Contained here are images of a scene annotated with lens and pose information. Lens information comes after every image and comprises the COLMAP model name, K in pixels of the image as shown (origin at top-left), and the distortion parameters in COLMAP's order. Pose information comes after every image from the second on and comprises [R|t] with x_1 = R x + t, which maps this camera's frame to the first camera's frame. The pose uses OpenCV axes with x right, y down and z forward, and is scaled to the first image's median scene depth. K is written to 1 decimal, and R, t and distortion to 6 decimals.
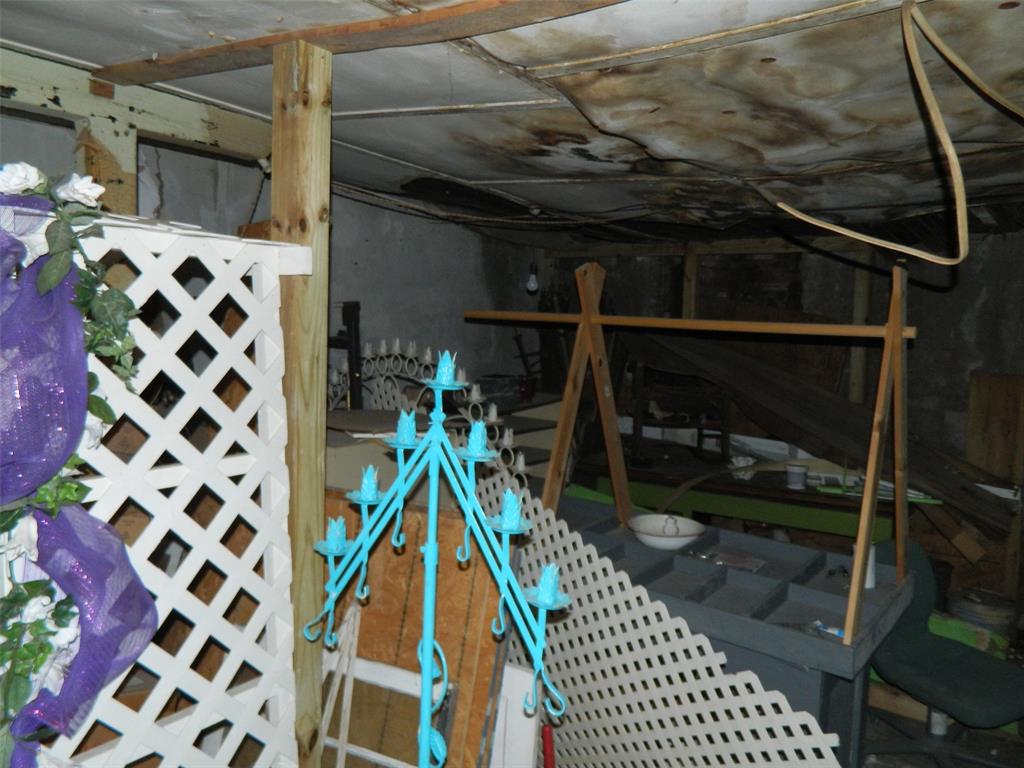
lens RADIAL K [[771.1, 0, 513.0], [0, 771.1, 383.7], [0, 0, 1]] dist [0.008820, 0.000428]
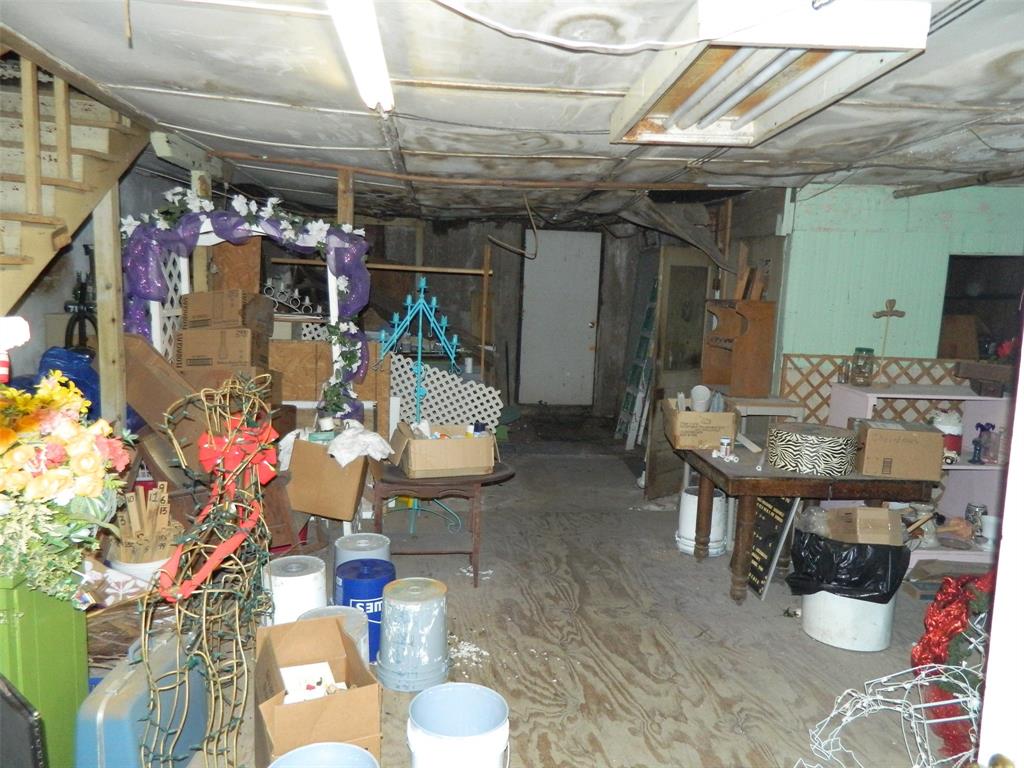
lens RADIAL K [[771.1, 0, 510.0], [0, 771.1, 387.5], [0, 0, 1]] dist [0.008820, 0.000428]
pose [[0.750052, -0.093744, 0.654702, -1.681644], [0.036122, 0.994233, 0.100977, 0.090864], [-0.660392, -0.052089, 0.749112, -1.501520]]
